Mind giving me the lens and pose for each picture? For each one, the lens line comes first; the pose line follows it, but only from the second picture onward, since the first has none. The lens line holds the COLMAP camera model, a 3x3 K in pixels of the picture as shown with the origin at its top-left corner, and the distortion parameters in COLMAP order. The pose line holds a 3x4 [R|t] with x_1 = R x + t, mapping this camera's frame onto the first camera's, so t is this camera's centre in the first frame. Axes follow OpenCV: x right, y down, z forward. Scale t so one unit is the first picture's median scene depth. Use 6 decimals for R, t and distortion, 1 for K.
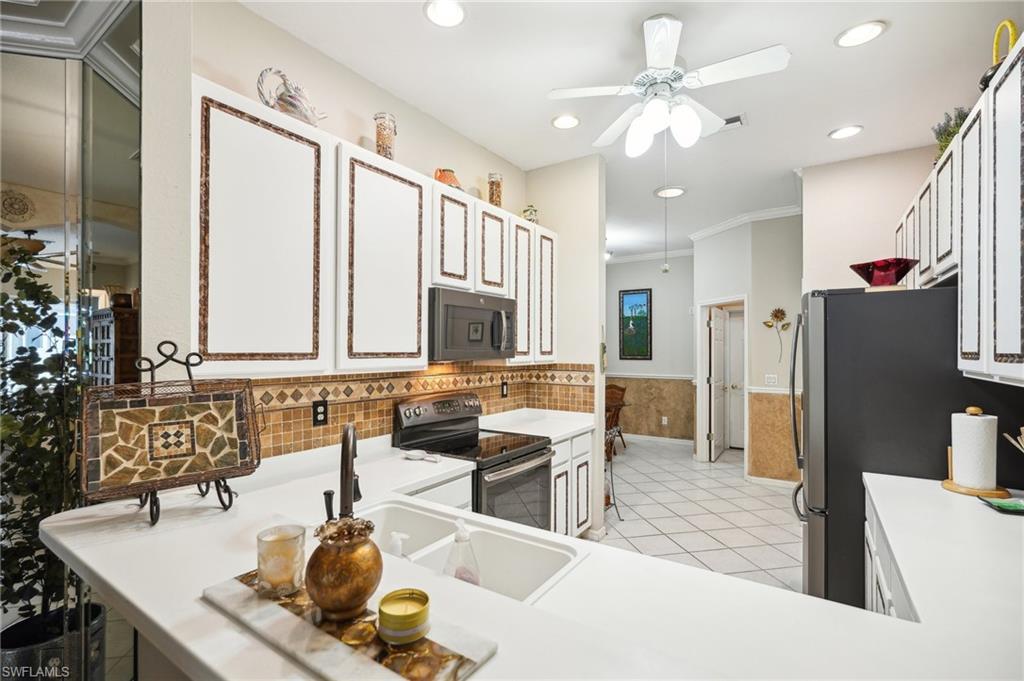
lens RADIAL K [[456.8, 0, 510.8], [0, 456.8, 344.8], [0, 0, 1]] dist [-0.004324, 0.001290]
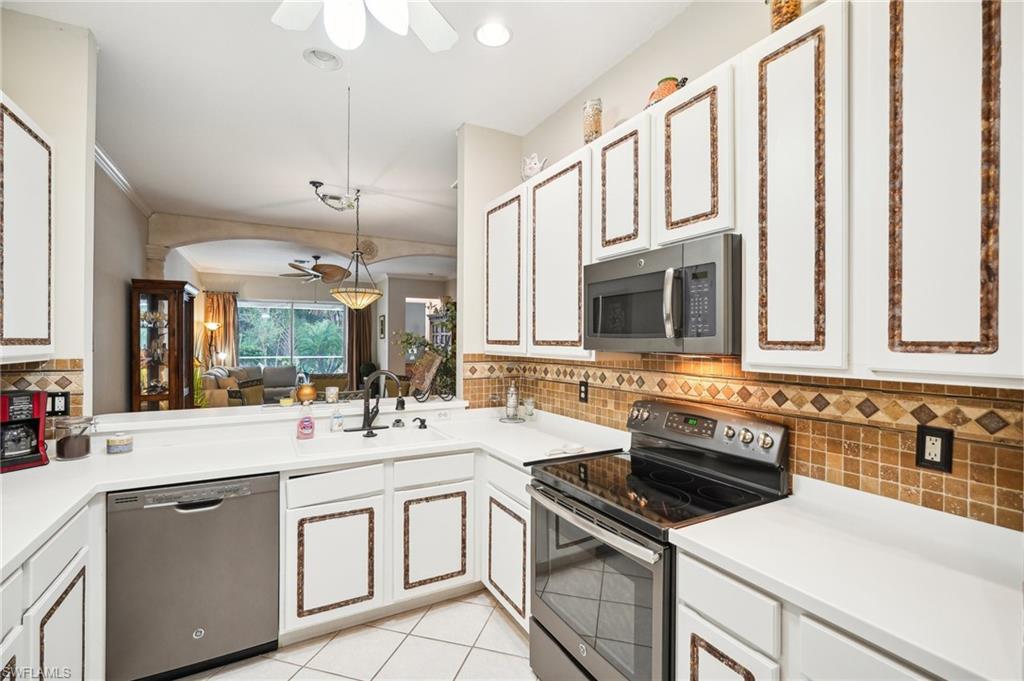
lens RADIAL K [[456.8, 0, 510.4], [0, 456.8, 339.7], [0, 0, 1]] dist [-0.004324, 0.001290]
pose [[-0.458894, -0.008707, -0.888449, 0.579476], [0.000950, 0.999947, -0.010291, 0.020087], [0.888491, -0.005567, -0.458861, 1.091803]]
